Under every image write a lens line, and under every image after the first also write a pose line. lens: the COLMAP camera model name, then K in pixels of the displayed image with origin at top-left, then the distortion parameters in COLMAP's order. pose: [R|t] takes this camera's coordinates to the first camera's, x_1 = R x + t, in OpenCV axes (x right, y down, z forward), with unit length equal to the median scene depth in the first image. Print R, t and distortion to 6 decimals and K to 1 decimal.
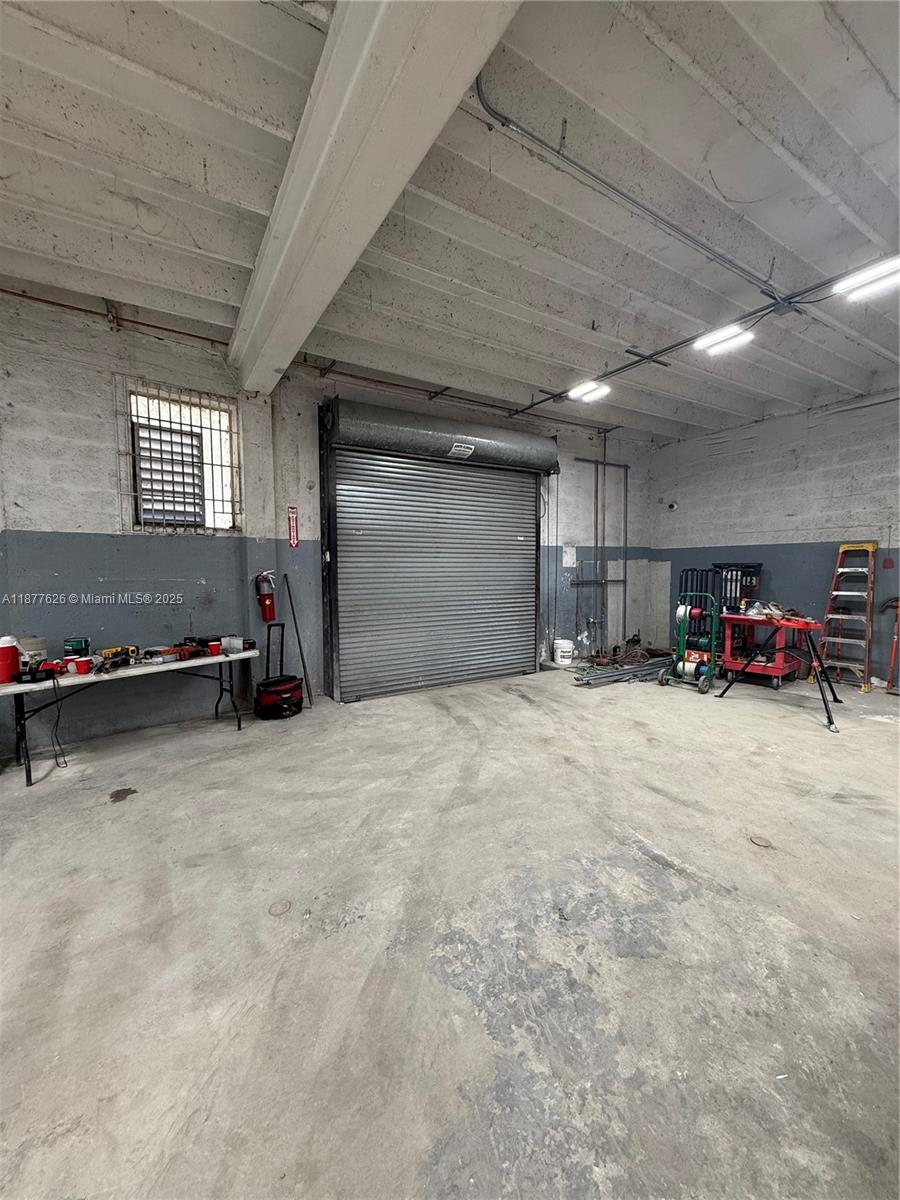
lens RADIAL K [[480.6, 0, 450.0], [0, 480.6, 600.1], [0, 0, 1]] dist [-0.000952, -0.000013]
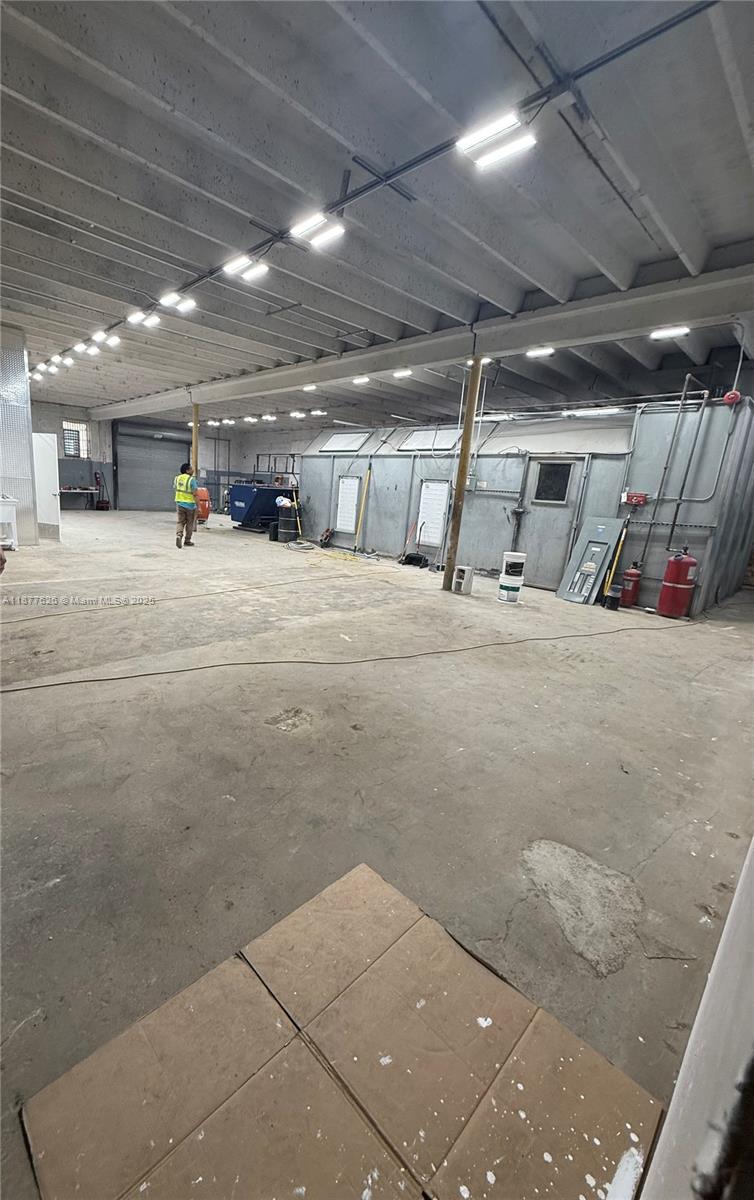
lens RADIAL K [[482.5, 0, 307.6], [0, 482.5, 597.6], [0, 0, 1]] dist [0.000524, 0.000015]
pose [[0.982097, 0.029188, 0.186102, 0.494549], [-0.060548, 0.984412, 0.165126, 0.172217], [-0.178382, -0.173438, 0.968555, -2.797805]]
